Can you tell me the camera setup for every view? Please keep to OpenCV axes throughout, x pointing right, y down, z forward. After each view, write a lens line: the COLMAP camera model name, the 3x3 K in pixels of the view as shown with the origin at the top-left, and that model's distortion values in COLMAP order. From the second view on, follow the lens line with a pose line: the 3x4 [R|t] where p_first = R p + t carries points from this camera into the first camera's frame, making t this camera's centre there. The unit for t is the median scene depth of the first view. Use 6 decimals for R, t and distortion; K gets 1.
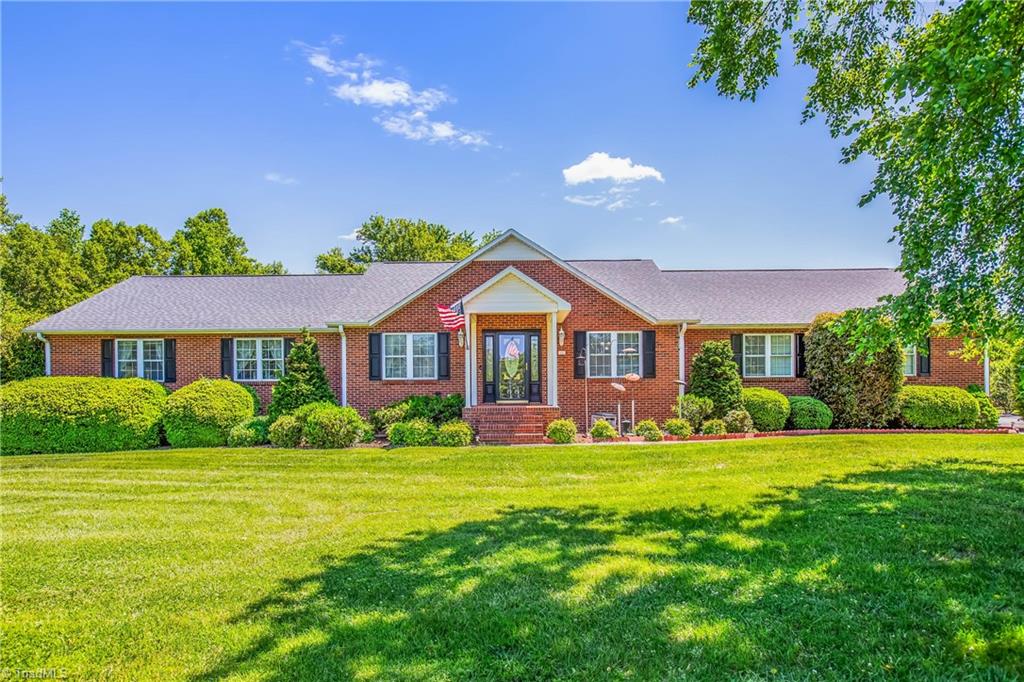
lens RADIAL K [[600.2, 0, 513.1], [0, 600.2, 362.7], [0, 0, 1]] dist [0.000782, 0.000833]
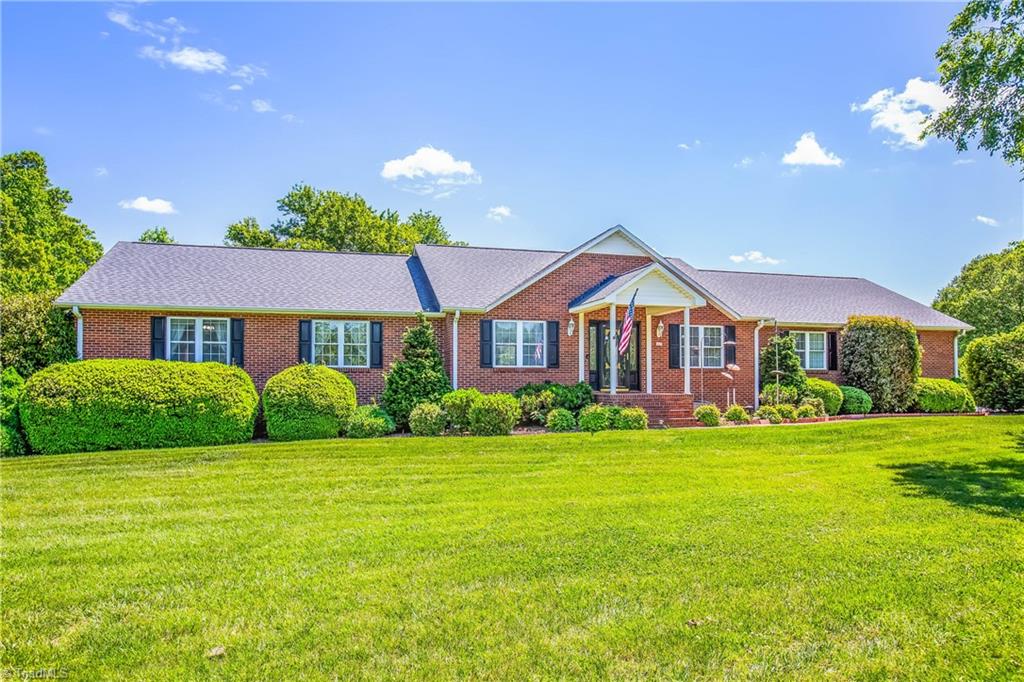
lens RADIAL K [[656.4, 0, 512.0], [0, 656.4, 341.0], [0, 0, 1]] dist [0.003429, 0.000757]
pose [[0.960166, 0.023518, 0.278440, -0.491210], [-0.017727, 0.999571, -0.023296, 0.009628], [-0.278869, 0.017432, 0.960171, -0.044465]]
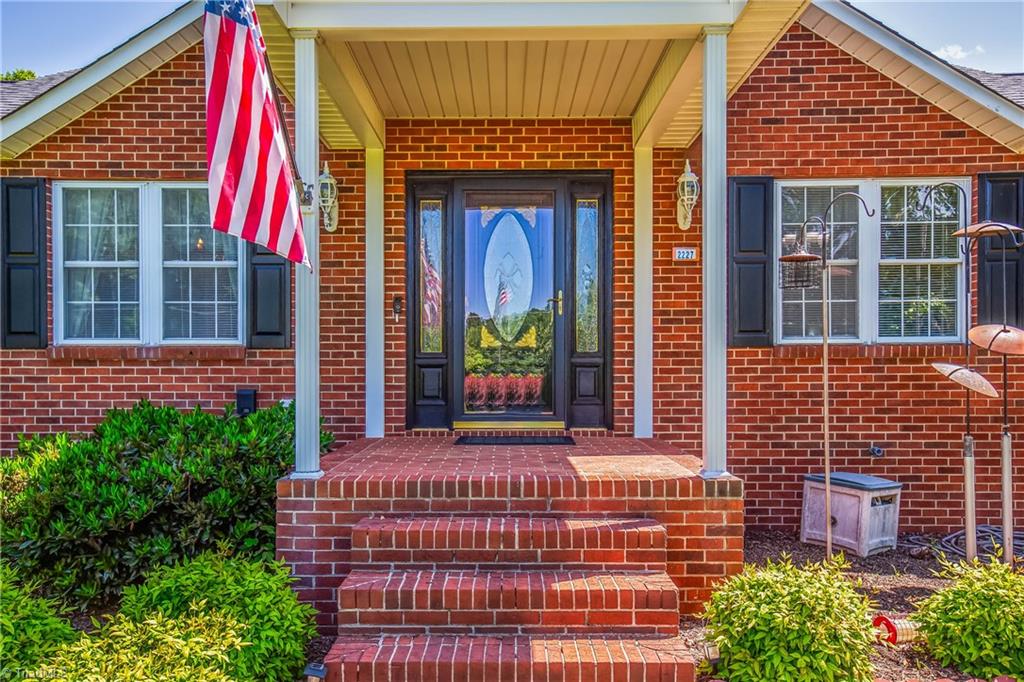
lens RADIAL K [[809.3, 0, 472.2], [0, 809.3, 342.3], [0, 0, 1]] dist [0.057072, 0.000423]
pose [[0.999968, 0.006966, 0.003916, -0.020474], [-0.006975, 0.999973, 0.002268, 0.024727], [-0.003900, -0.002295, 0.999990, 0.613891]]
